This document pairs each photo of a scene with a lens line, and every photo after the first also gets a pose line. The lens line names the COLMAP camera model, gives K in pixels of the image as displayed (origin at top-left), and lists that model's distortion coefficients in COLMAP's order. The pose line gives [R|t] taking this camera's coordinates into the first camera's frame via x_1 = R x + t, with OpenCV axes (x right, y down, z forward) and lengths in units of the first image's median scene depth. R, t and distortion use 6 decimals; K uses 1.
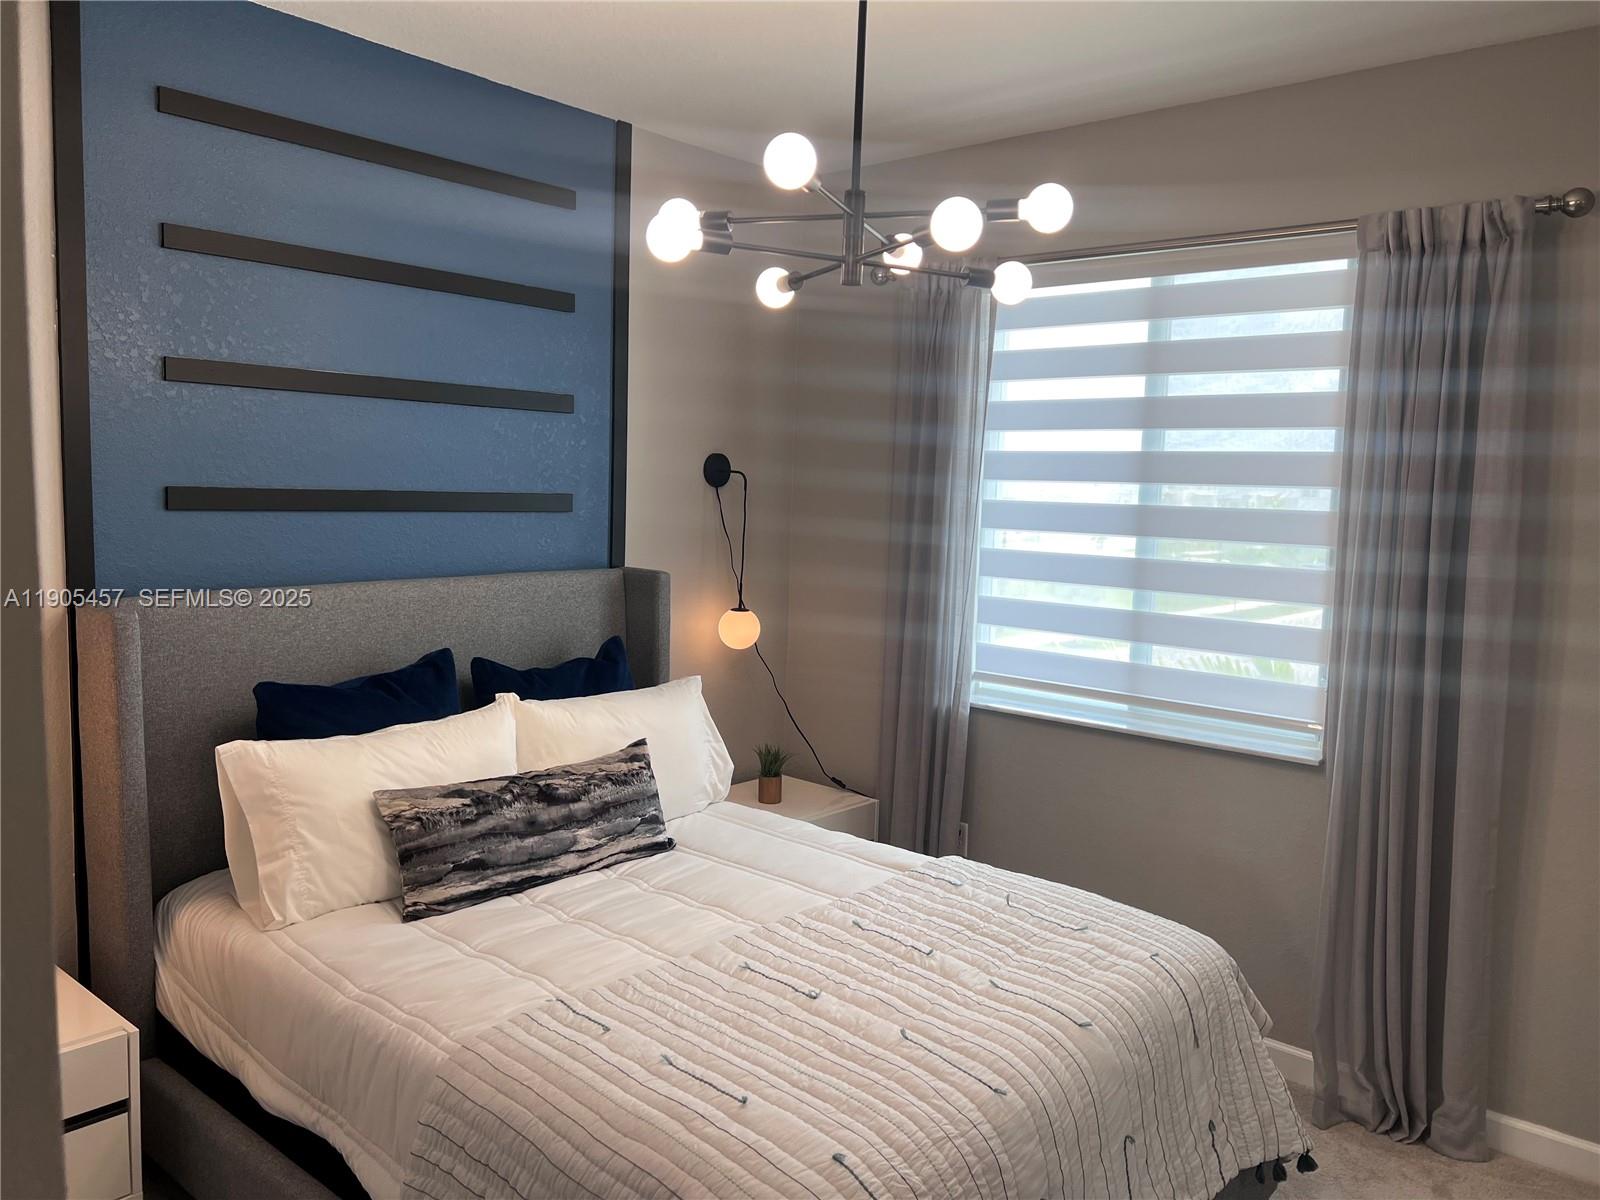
lens RADIAL K [[1117.4, 0, 800.0], [0, 1117.4, 600.0], [0, 0, 1]] dist [-0.002837, -0.129195]
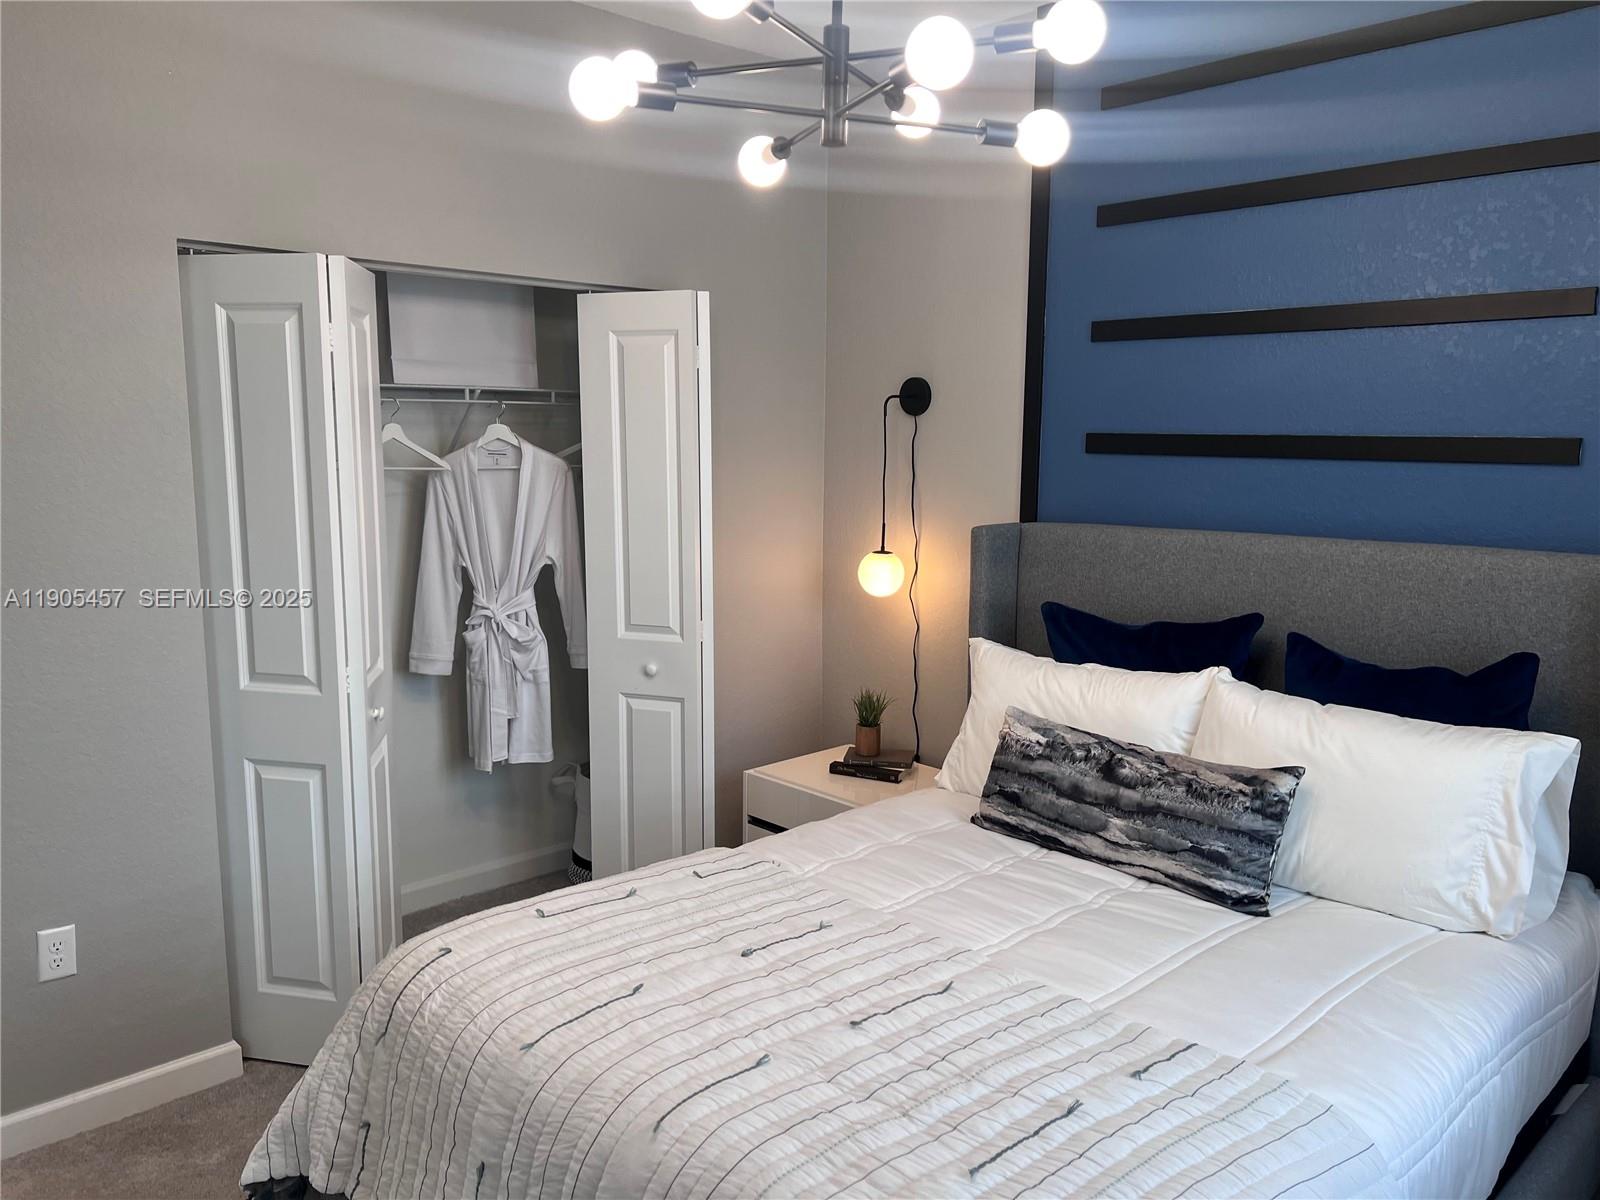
lens RADIAL K [[1193.6, 0, 801.2], [0, 1193.6, 588.6], [0, 0, 1]] dist [0.028308, -0.066278]
pose [[-0.105098, 0.102947, -0.989119, 0.737354], [-0.105868, 0.987817, 0.114060, -0.051536], [0.988811, 0.116704, -0.092919, 0.828980]]
